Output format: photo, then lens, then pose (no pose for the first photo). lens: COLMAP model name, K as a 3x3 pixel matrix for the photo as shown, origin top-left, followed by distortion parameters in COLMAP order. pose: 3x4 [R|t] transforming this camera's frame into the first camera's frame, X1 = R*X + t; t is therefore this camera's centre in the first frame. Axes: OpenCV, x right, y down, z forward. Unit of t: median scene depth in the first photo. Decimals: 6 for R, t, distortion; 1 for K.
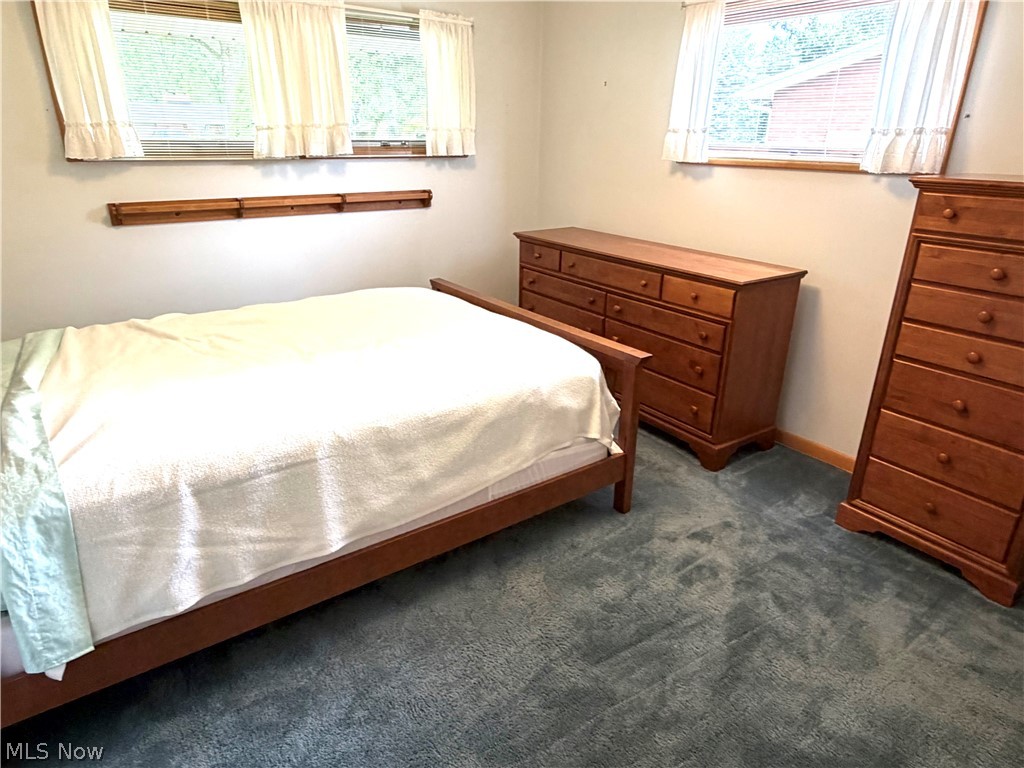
lens RADIAL K [[635.0, 0, 508.7], [0, 635.0, 386.4], [0, 0, 1]] dist [-0.000794, 0.001866]
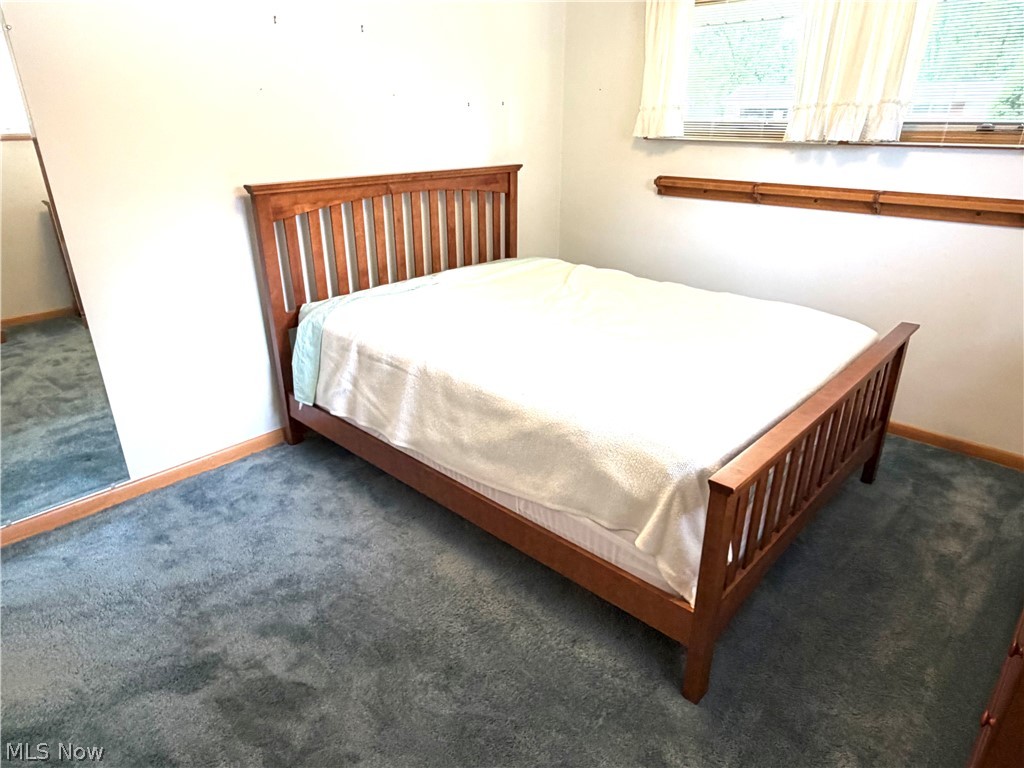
lens RADIAL K [[635.0, 0, 508.7], [0, 635.0, 386.4], [0, 0, 1]] dist [-0.000794, 0.001866]
pose [[0.194355, 0.376459, -0.905817, 0.723984], [-0.358401, 0.886836, 0.291670, -0.244123], [0.913113, 0.267958, 0.307284, 0.642265]]
